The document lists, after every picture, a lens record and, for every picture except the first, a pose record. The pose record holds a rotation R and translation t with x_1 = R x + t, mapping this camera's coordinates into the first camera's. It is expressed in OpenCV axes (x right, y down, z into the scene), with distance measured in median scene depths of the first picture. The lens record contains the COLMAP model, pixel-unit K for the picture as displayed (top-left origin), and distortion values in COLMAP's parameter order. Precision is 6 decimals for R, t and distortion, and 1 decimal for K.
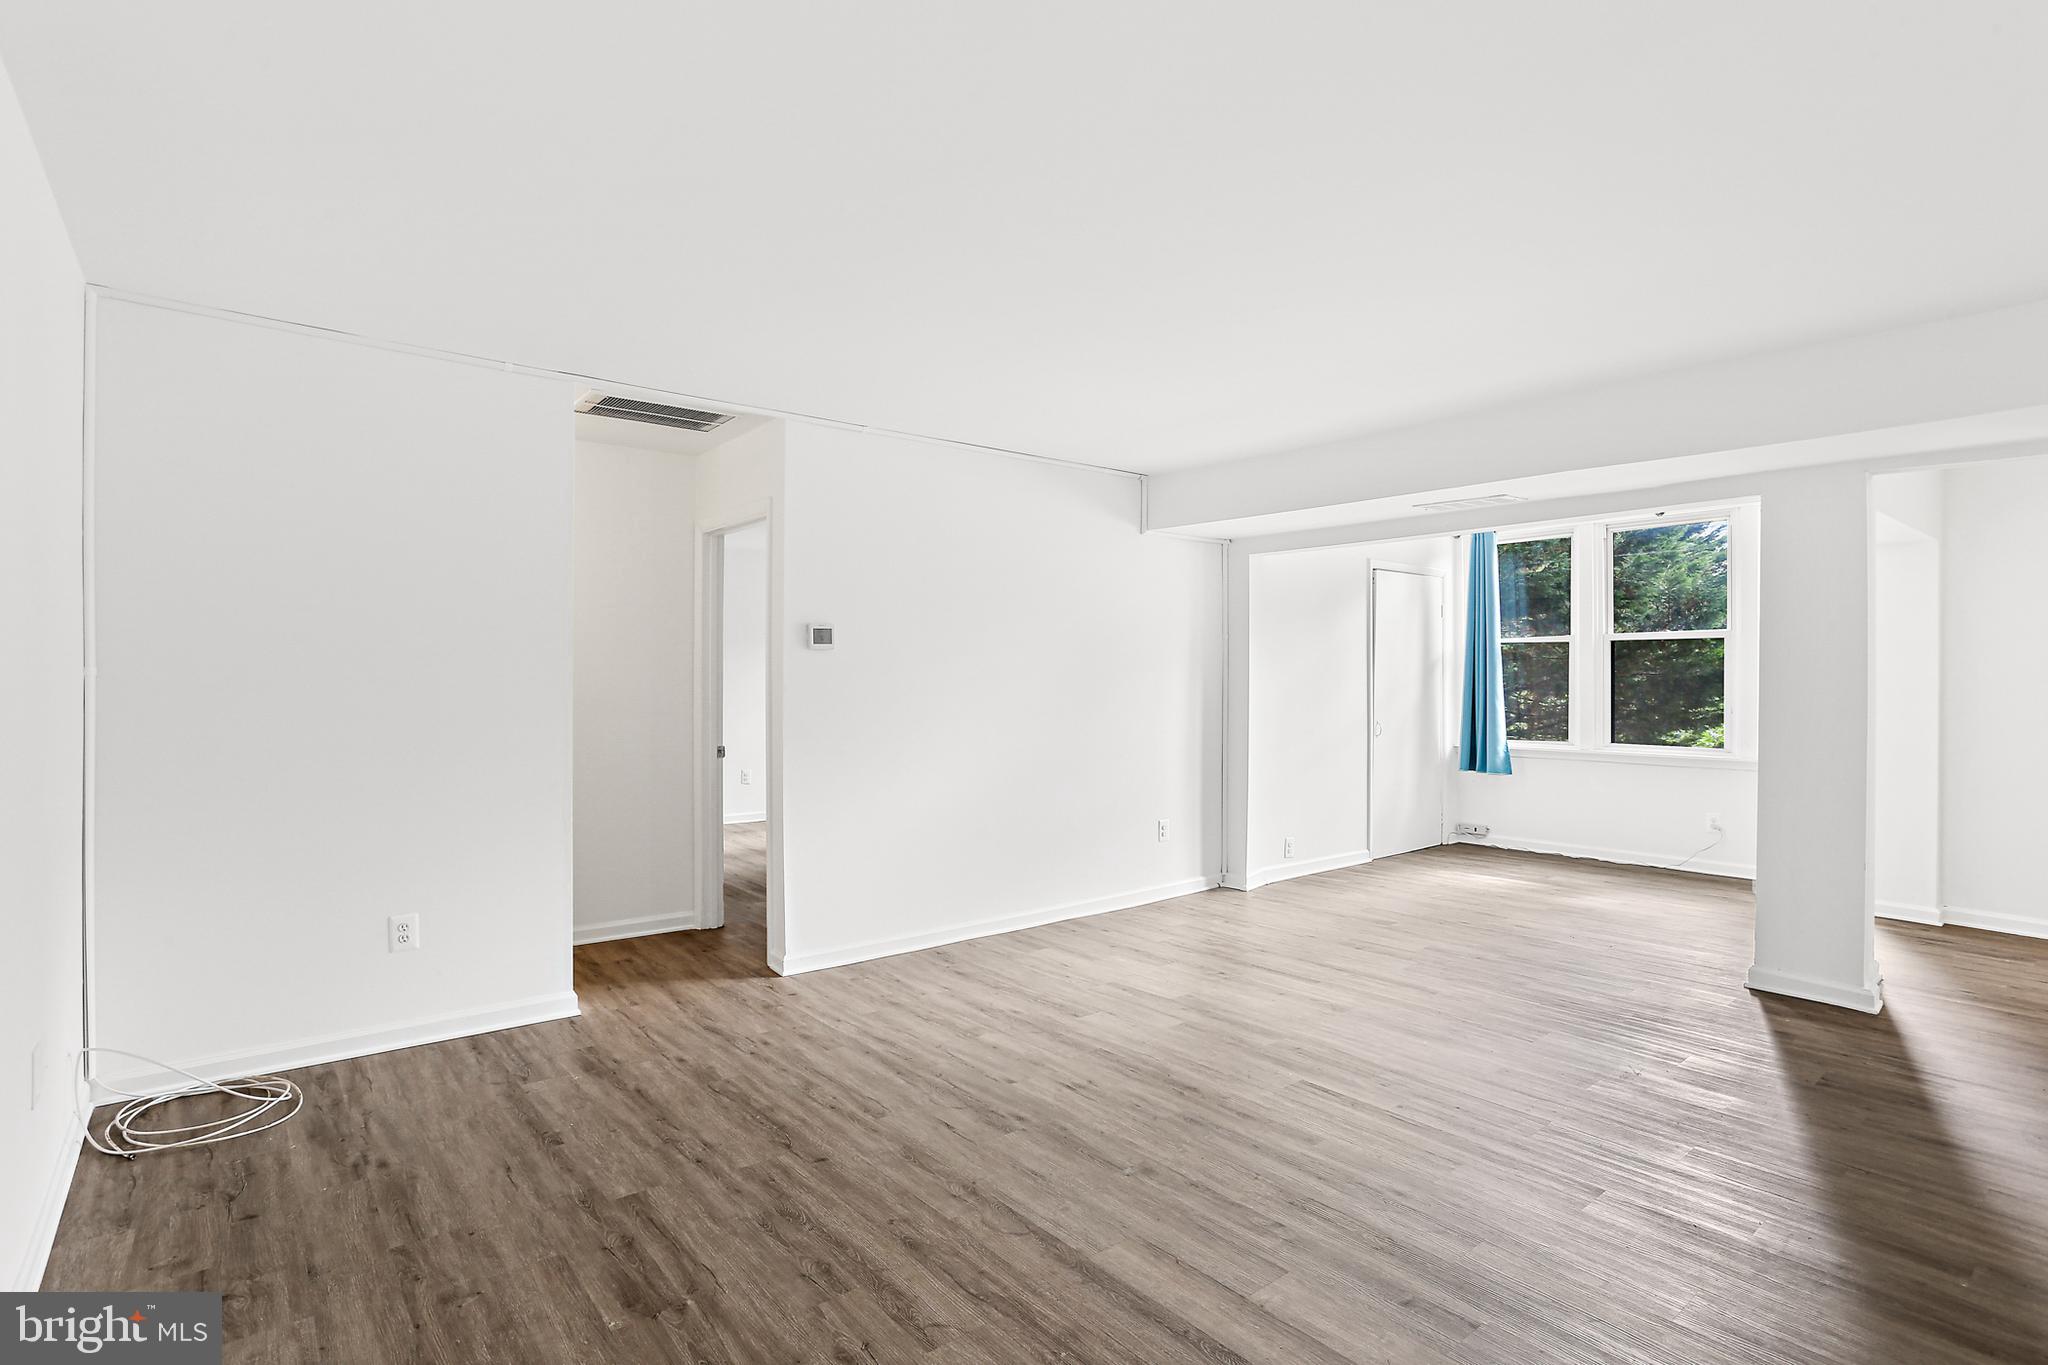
lens RADIAL K [[1014.2, 0, 1024.0], [0, 1014.2, 682.5], [0, 0, 1]] dist [-0.059587, 0.027925]
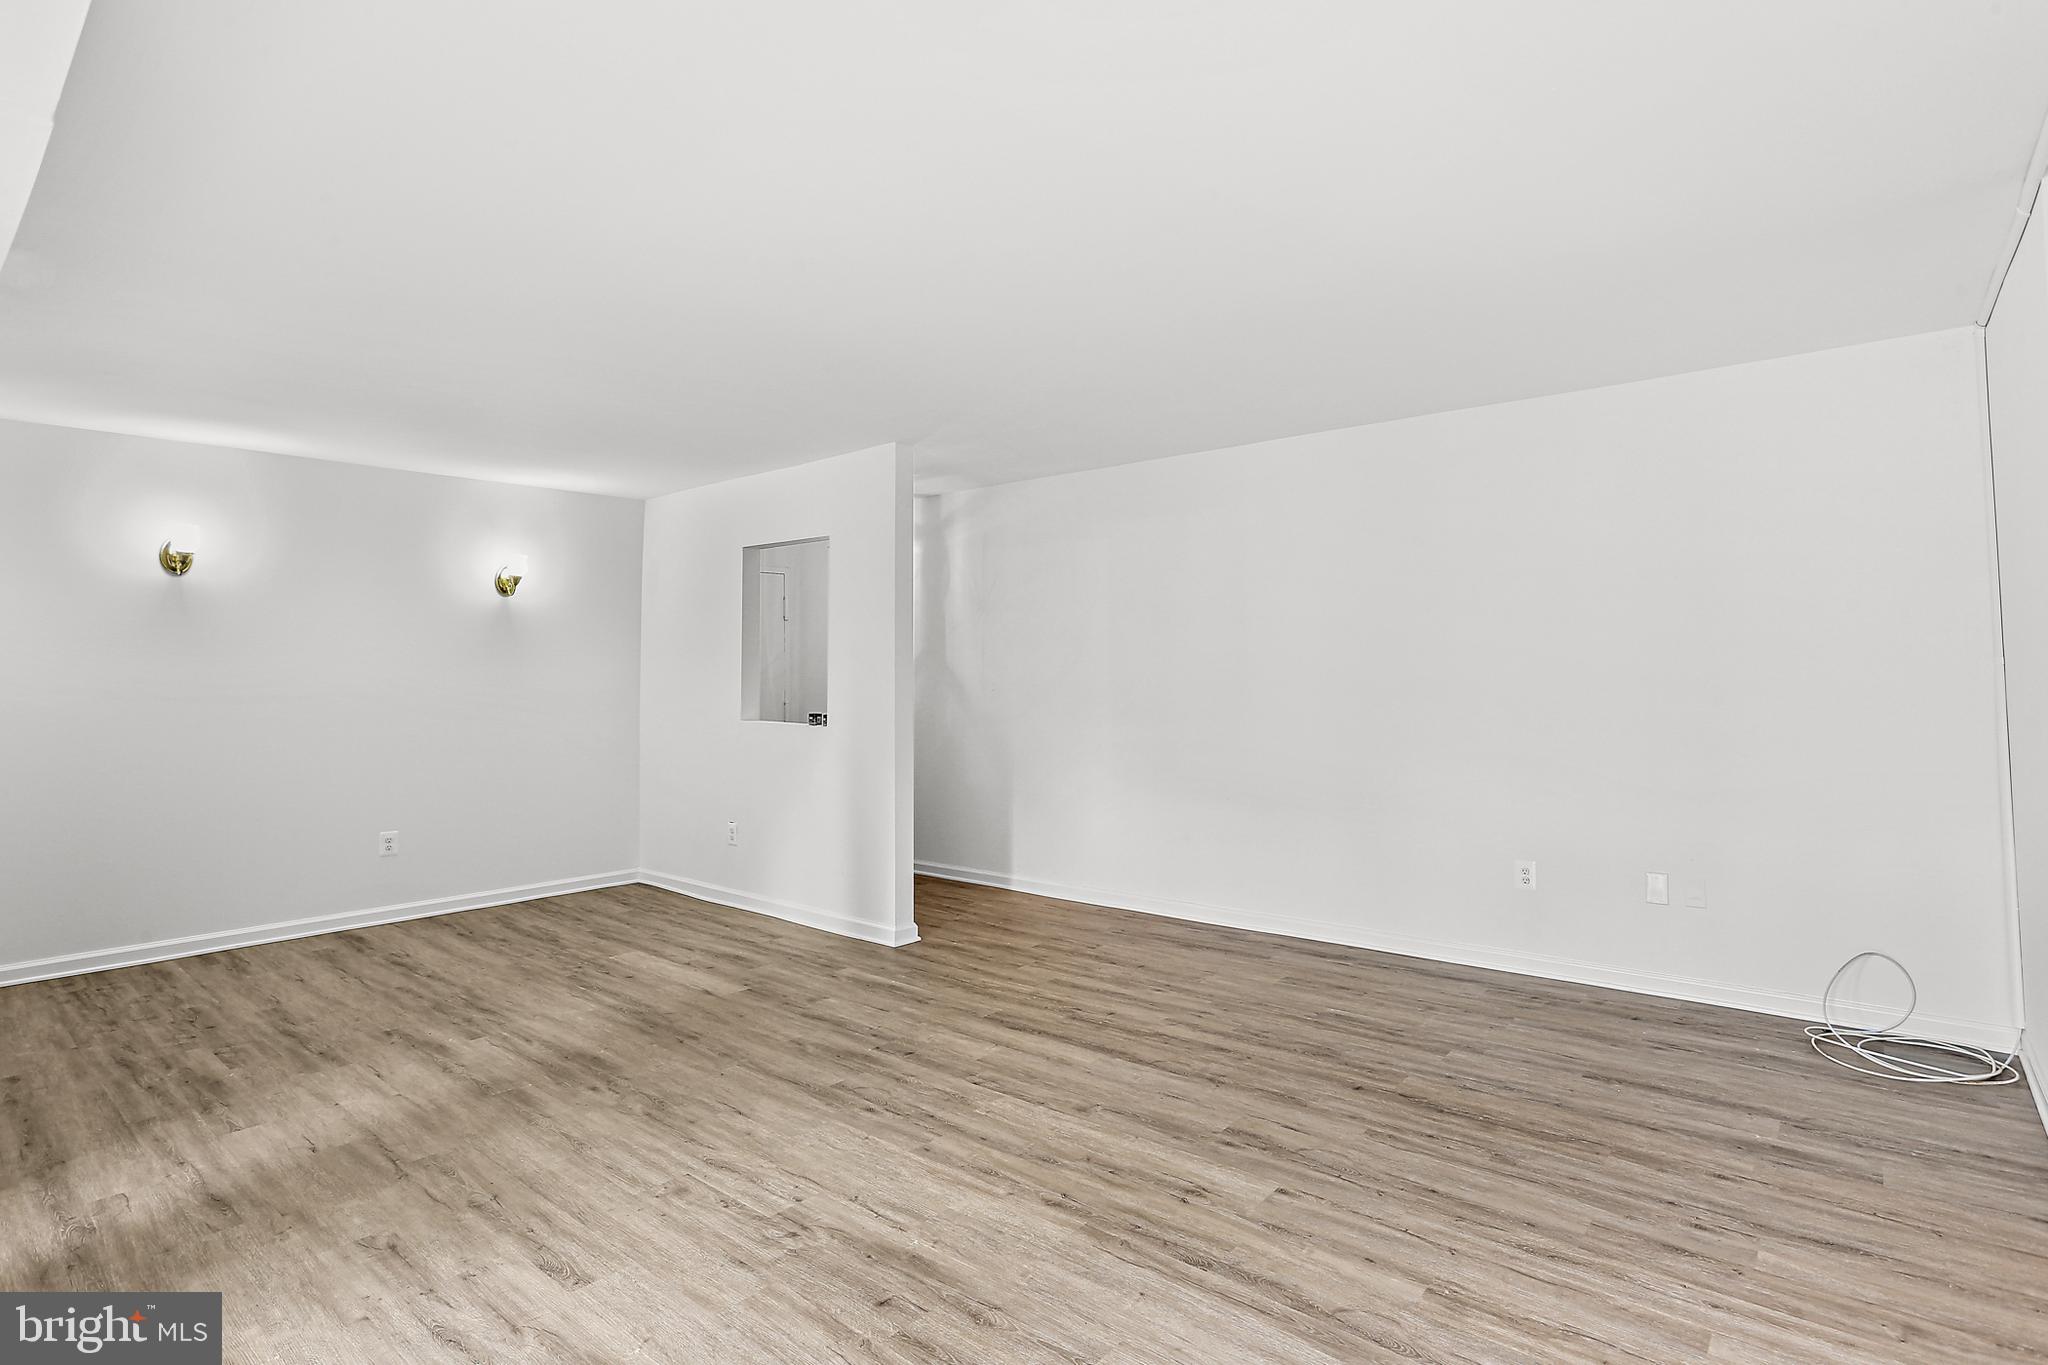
lens RADIAL K [[1014.2, 0, 1024.0], [0, 1014.2, 682.5], [0, 0, 1]] dist [-0.059587, 0.027925]
pose [[-0.983142, 0.009663, -0.182587, 0.343364], [0.008317, 0.999932, 0.008131, -0.004124], [0.182653, 0.006475, -0.983156, 1.846221]]
